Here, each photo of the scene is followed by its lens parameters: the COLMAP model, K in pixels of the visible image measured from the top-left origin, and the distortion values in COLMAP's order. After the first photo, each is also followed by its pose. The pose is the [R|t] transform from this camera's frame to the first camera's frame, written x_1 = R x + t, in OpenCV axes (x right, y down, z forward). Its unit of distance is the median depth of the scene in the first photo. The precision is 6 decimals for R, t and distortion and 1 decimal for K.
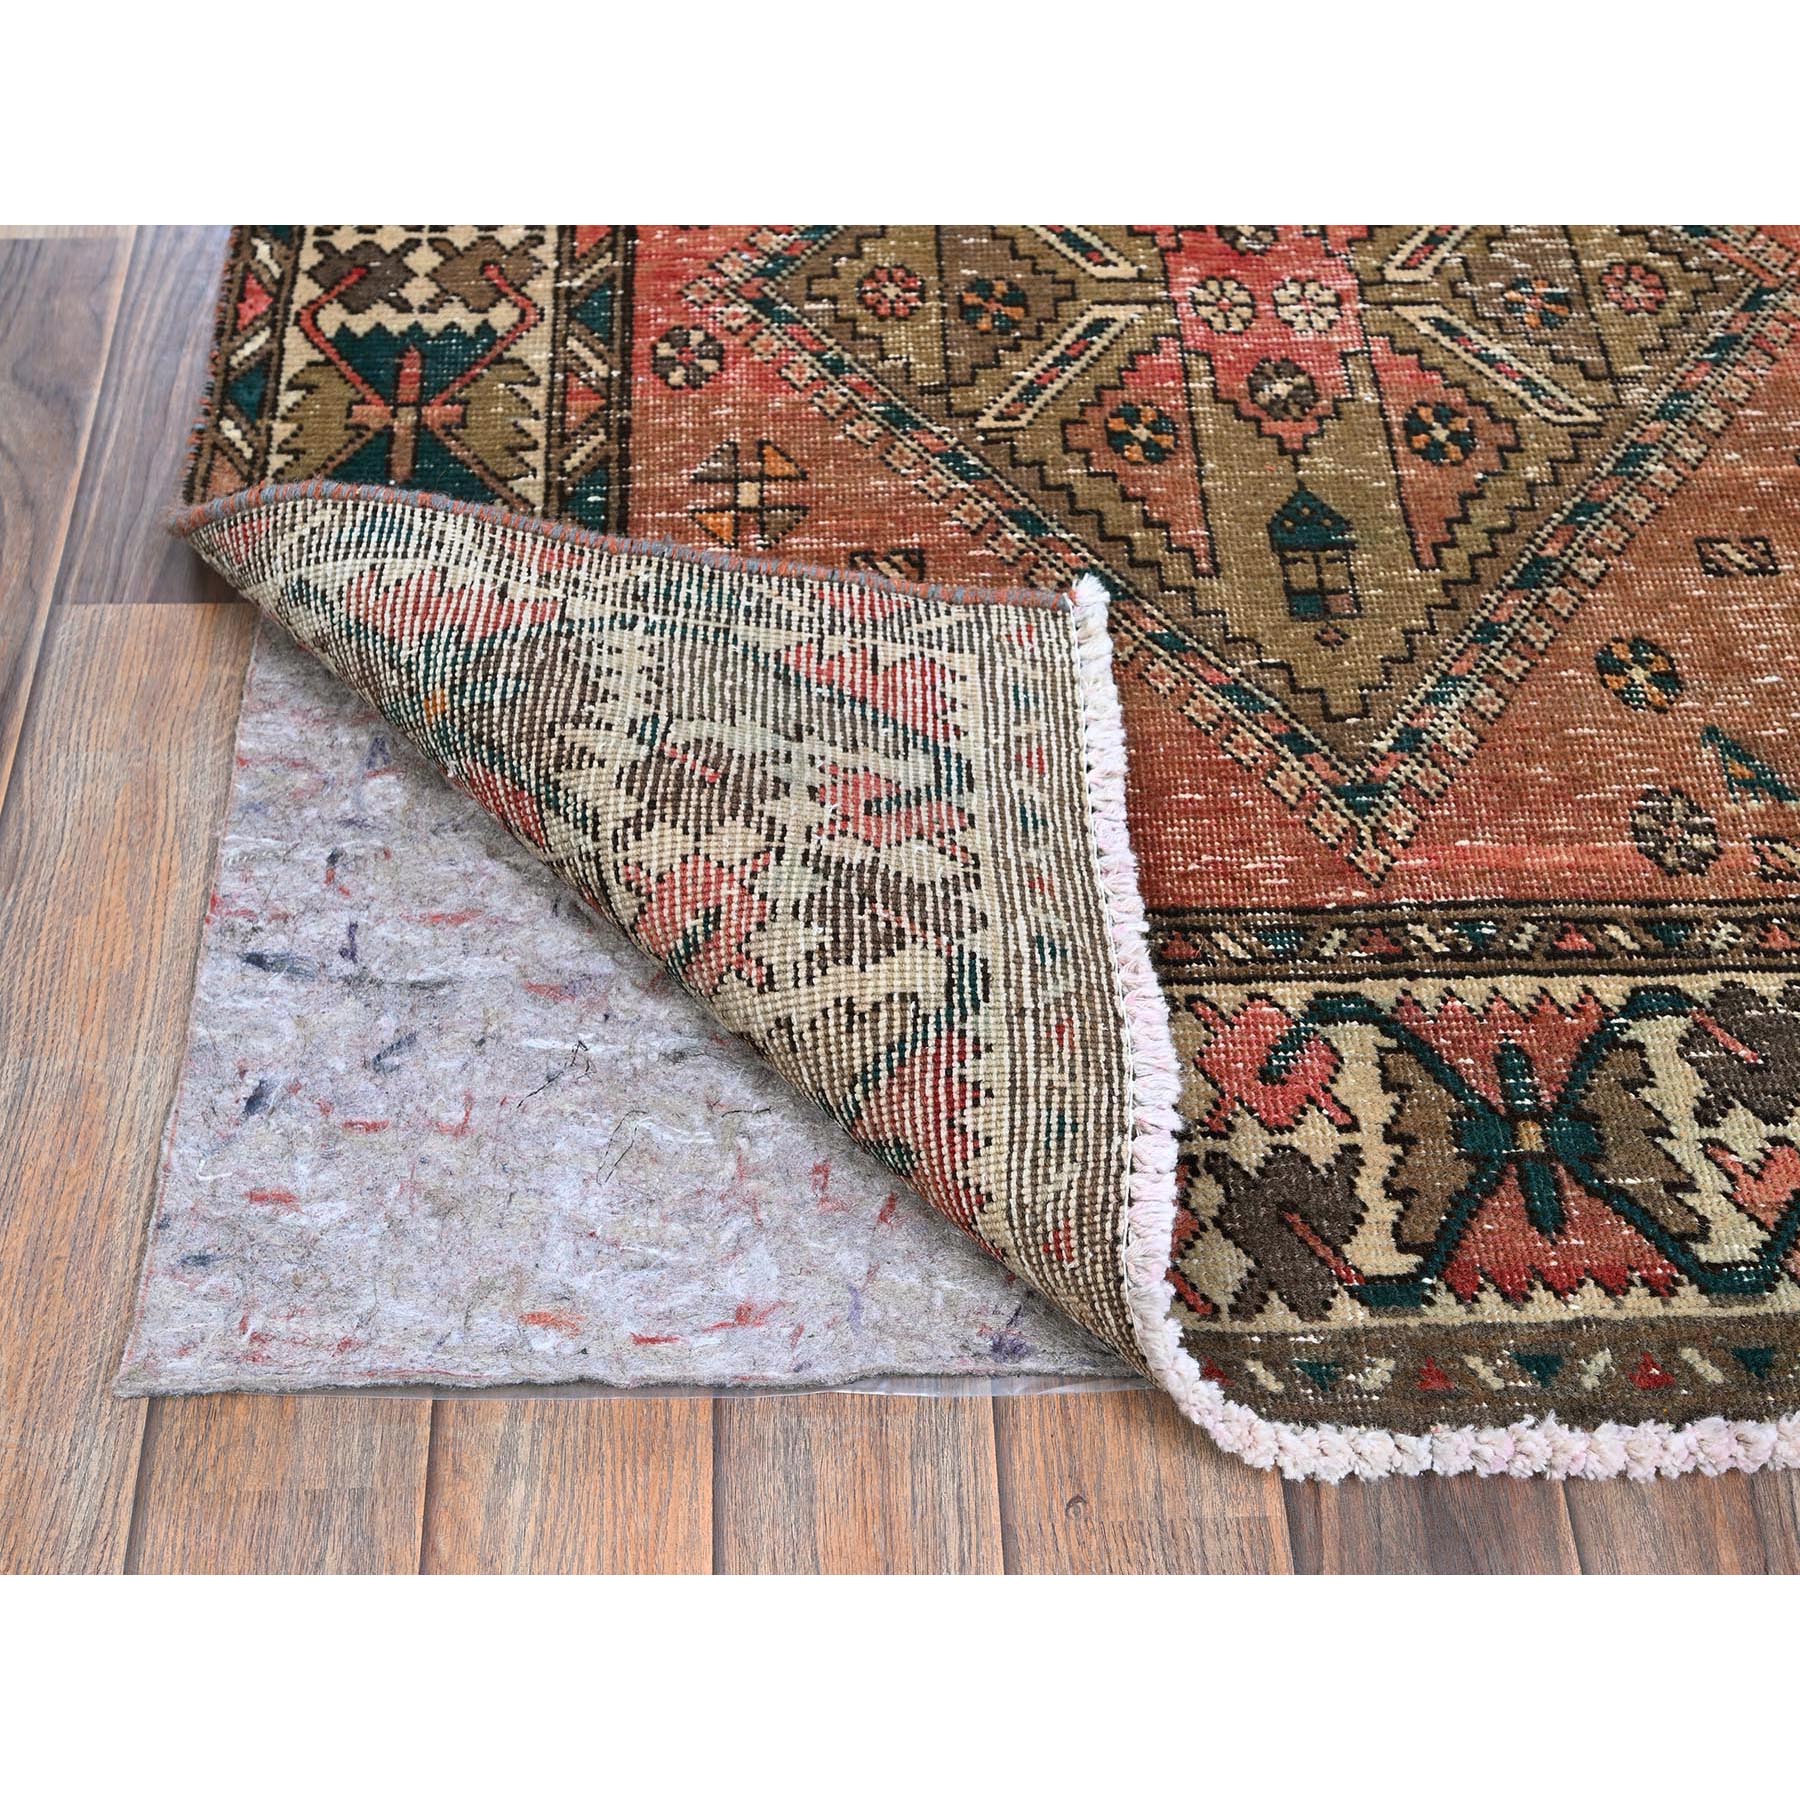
lens RADIAL K [[2415.3, 0, 899.4], [0, 2415.3, 816.3], [0, 0, 1]] dist [-0.001266, 0.055446]
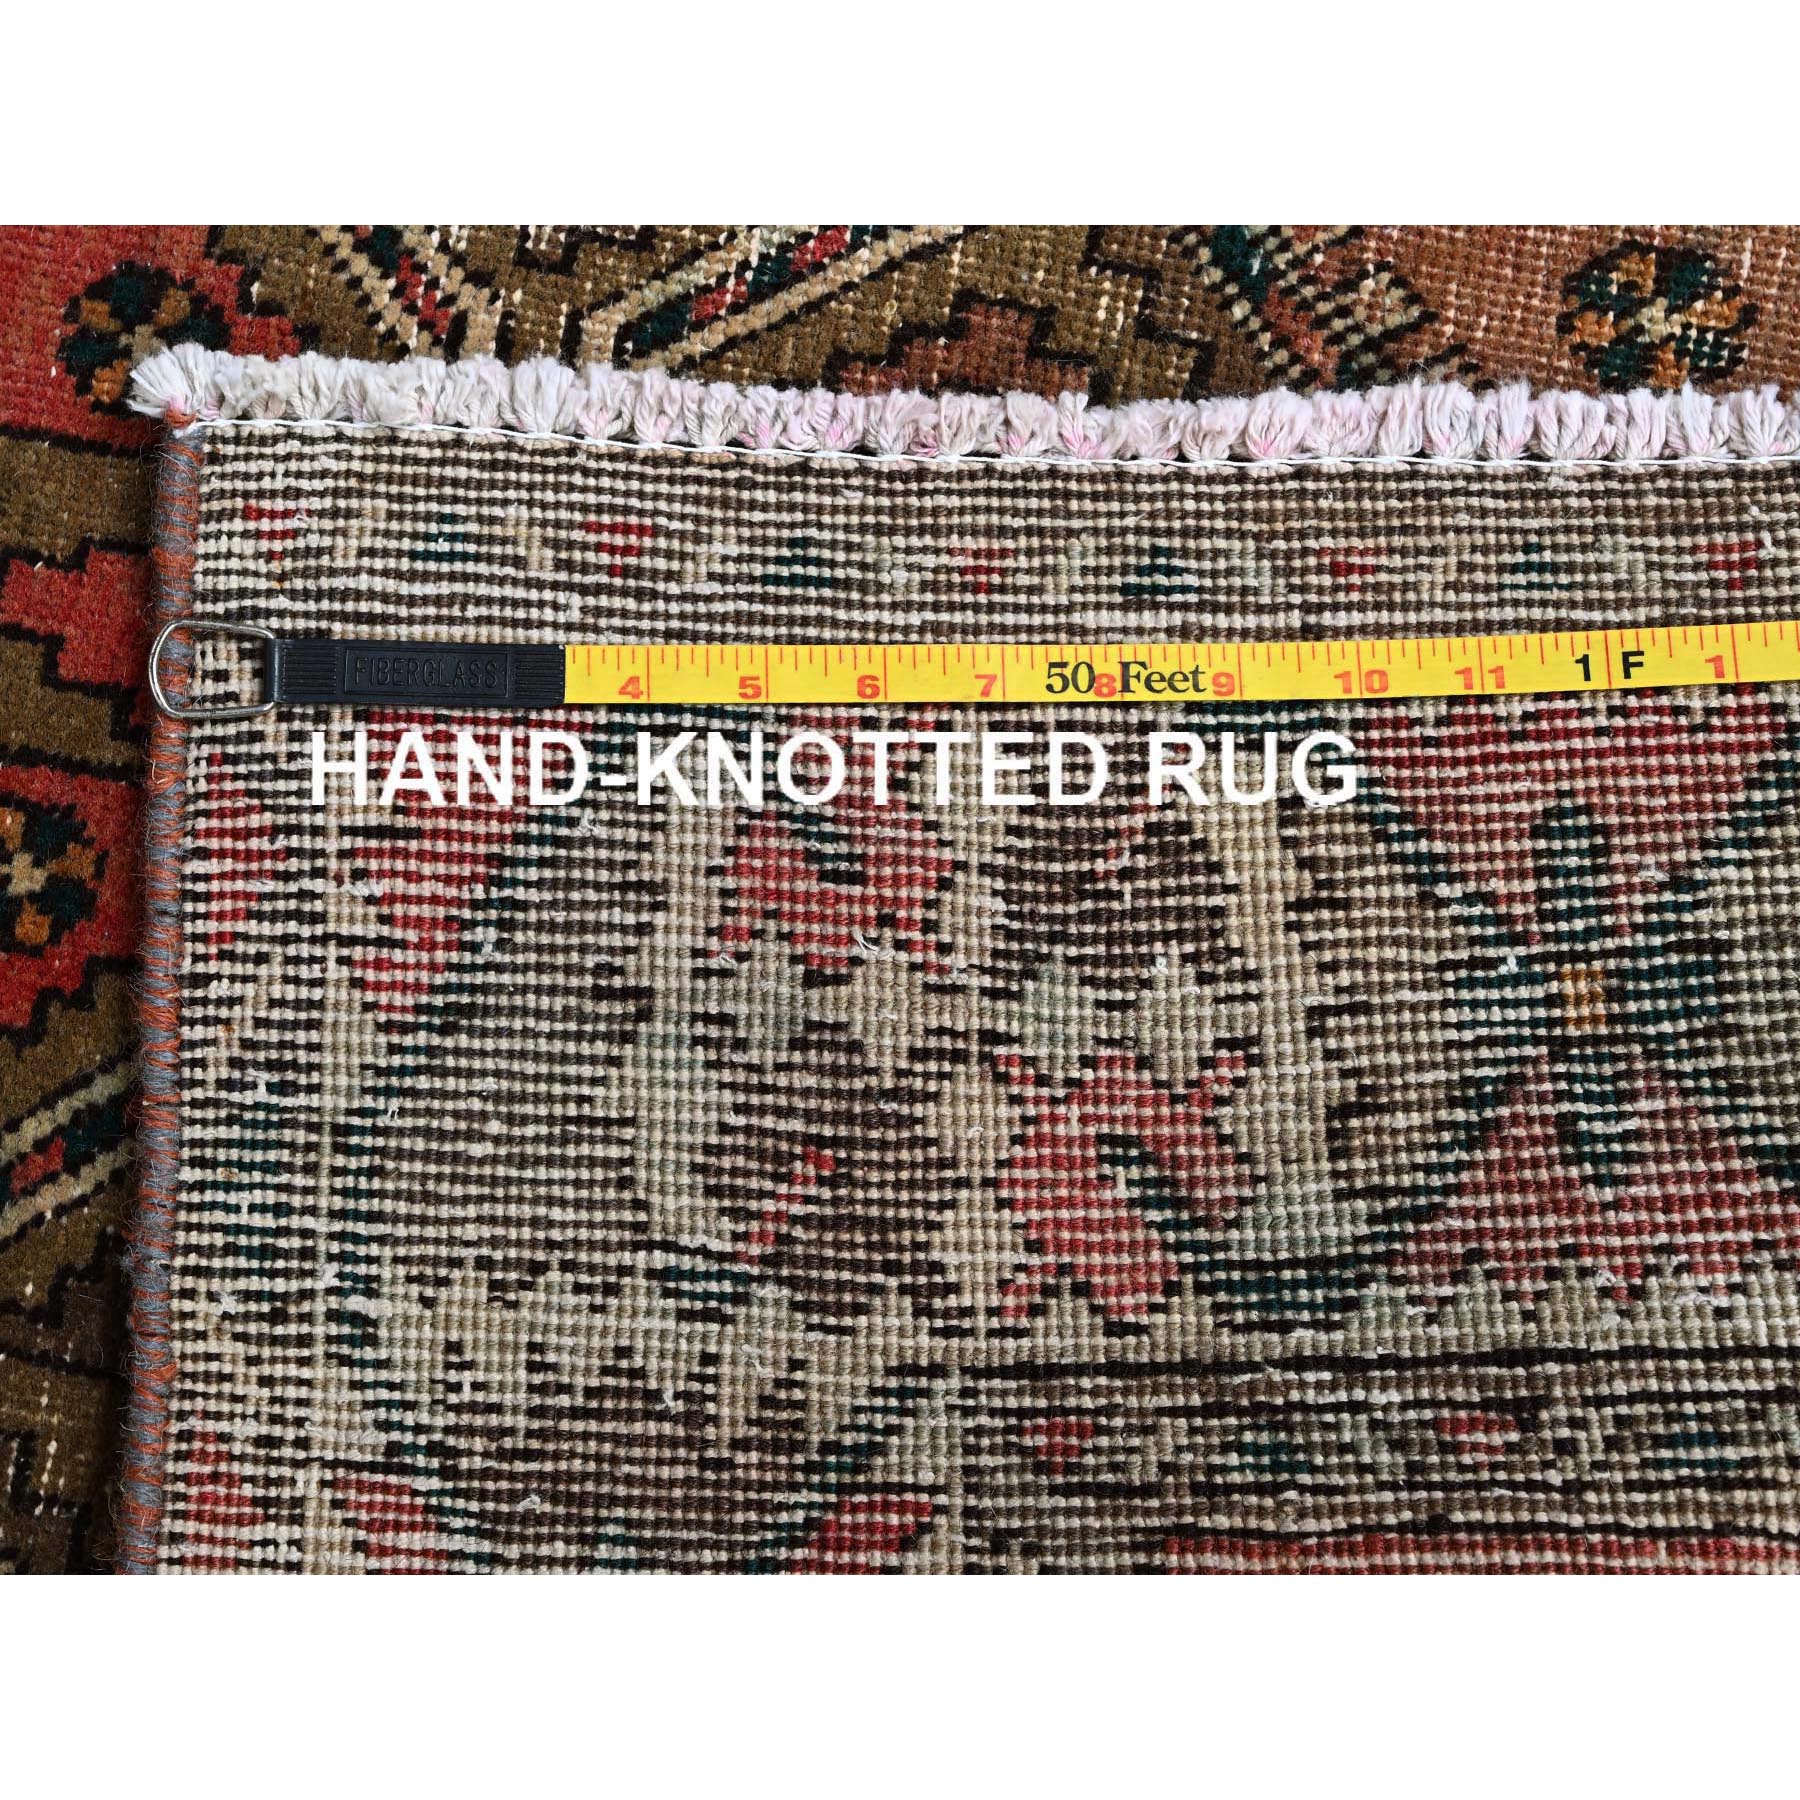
lens RADIAL K [[2415.3, 0, 899.4], [0, 2415.3, 816.3], [0, 0, 1]] dist [-0.001266, 0.055446]
pose [[-0.070641, -0.992257, 0.102159, -0.065805], [0.967916, -0.092943, -0.233451, 0.156416], [0.241138, 0.082391, 0.966987, 0.533238]]
